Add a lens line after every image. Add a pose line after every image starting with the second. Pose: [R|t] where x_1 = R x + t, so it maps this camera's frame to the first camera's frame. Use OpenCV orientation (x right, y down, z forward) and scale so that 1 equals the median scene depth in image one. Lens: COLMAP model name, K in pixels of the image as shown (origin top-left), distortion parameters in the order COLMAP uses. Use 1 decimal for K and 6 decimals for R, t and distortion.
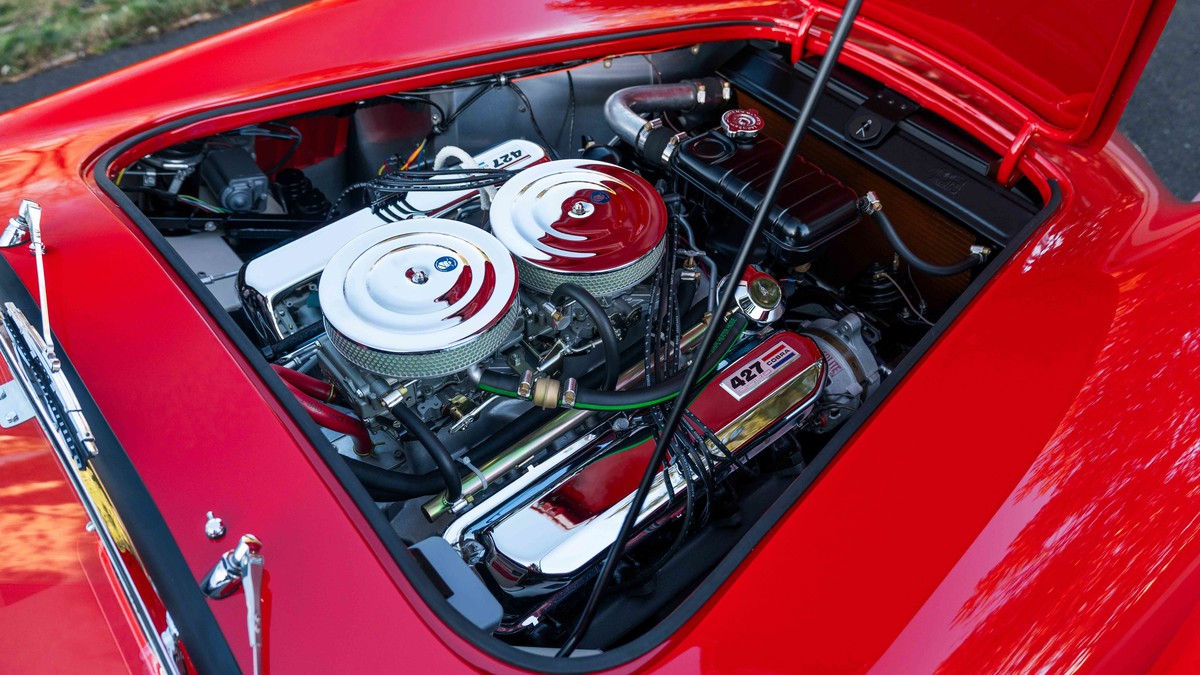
lens RADIAL K [[948.0, 0, 601.3], [0, 948.0, 334.9], [0, 0, 1]] dist [-0.000584, 0.002189]
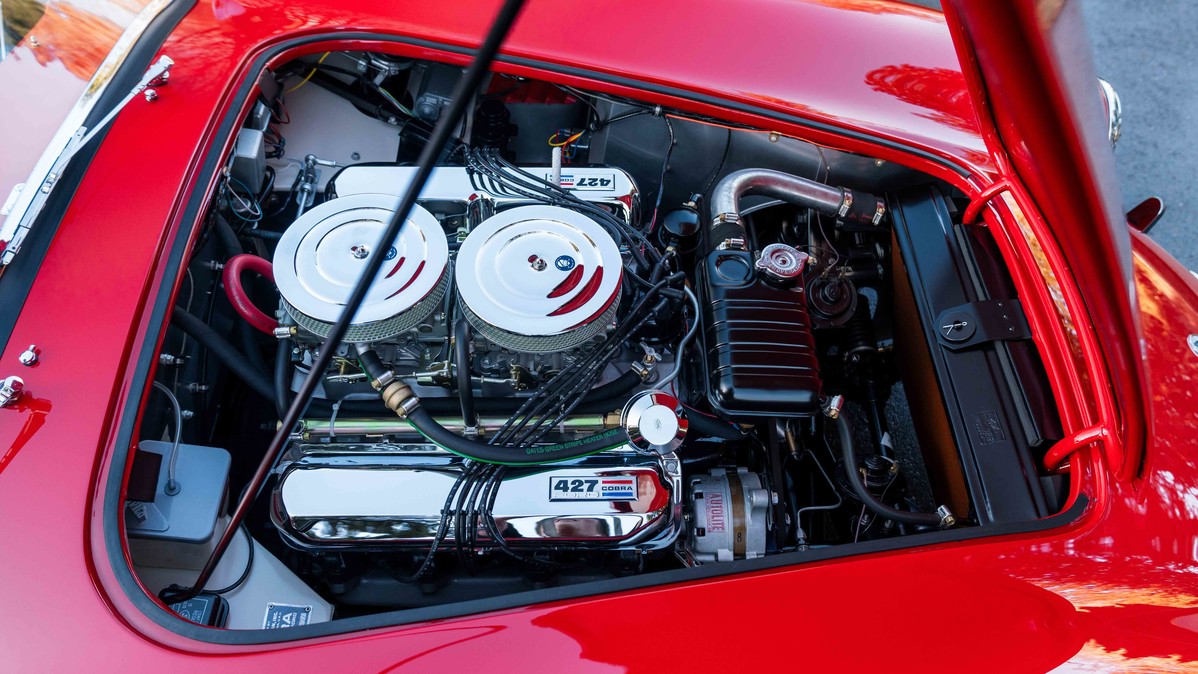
lens RADIAL K [[816.5, 0, 598.9], [0, 816.5, 336.0], [0, 0, 1]] dist [-0.028731, 0.000587]
pose [[0.779764, 0.518369, -0.351086, 0.314699], [-0.474009, 0.855153, 0.209833, -0.230719], [0.409003, 0.002798, 0.912529, 0.161997]]
